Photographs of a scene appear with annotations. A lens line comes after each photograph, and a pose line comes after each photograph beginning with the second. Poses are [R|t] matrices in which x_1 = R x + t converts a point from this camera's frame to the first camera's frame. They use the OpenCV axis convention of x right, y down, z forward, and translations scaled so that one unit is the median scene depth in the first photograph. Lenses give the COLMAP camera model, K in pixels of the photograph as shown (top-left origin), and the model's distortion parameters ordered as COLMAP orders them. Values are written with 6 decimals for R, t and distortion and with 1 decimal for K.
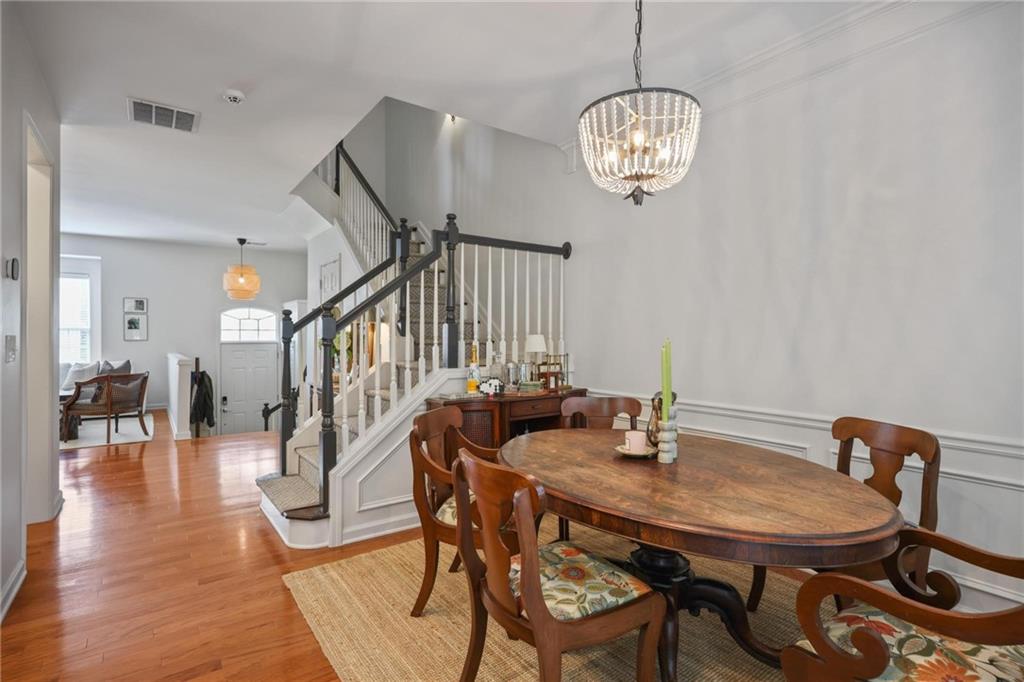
lens RADIAL K [[513.3, 0, 514.8], [0, 513.3, 335.8], [0, 0, 1]] dist [0.002261, -0.000568]
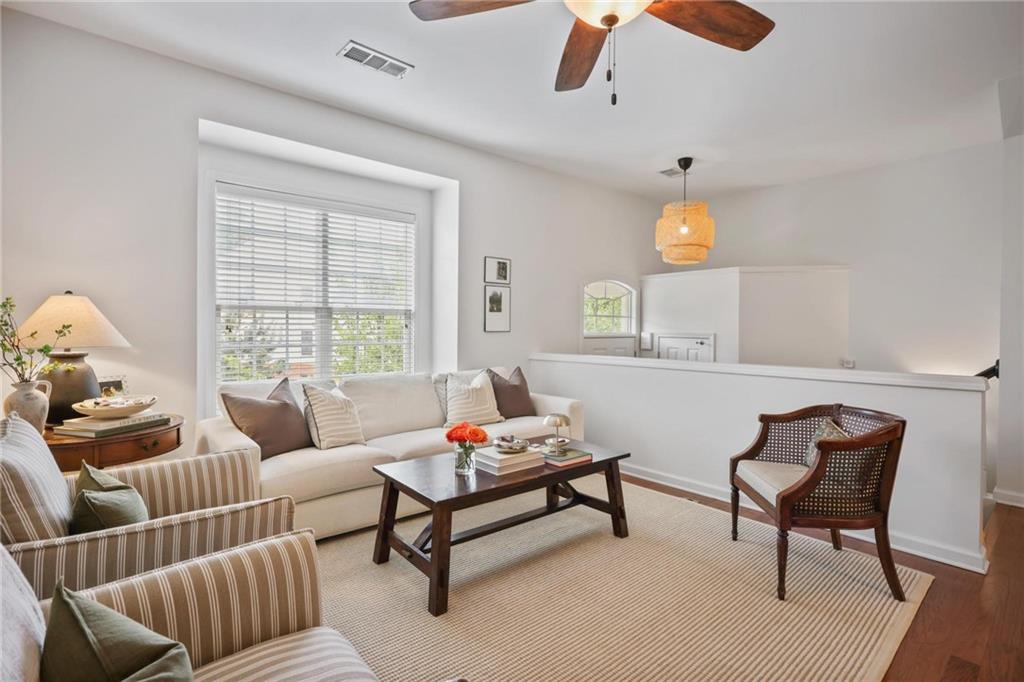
lens RADIAL K [[482.7, 0, 509.1], [0, 482.7, 334.0], [0, 0, 1]] dist [0.005510, 0.000098]
pose [[0.997575, 0.006476, 0.069300, -0.768342], [-0.007468, 0.999873, 0.014073, 0.004115], [-0.069201, -0.014557, 0.997497, 0.460655]]
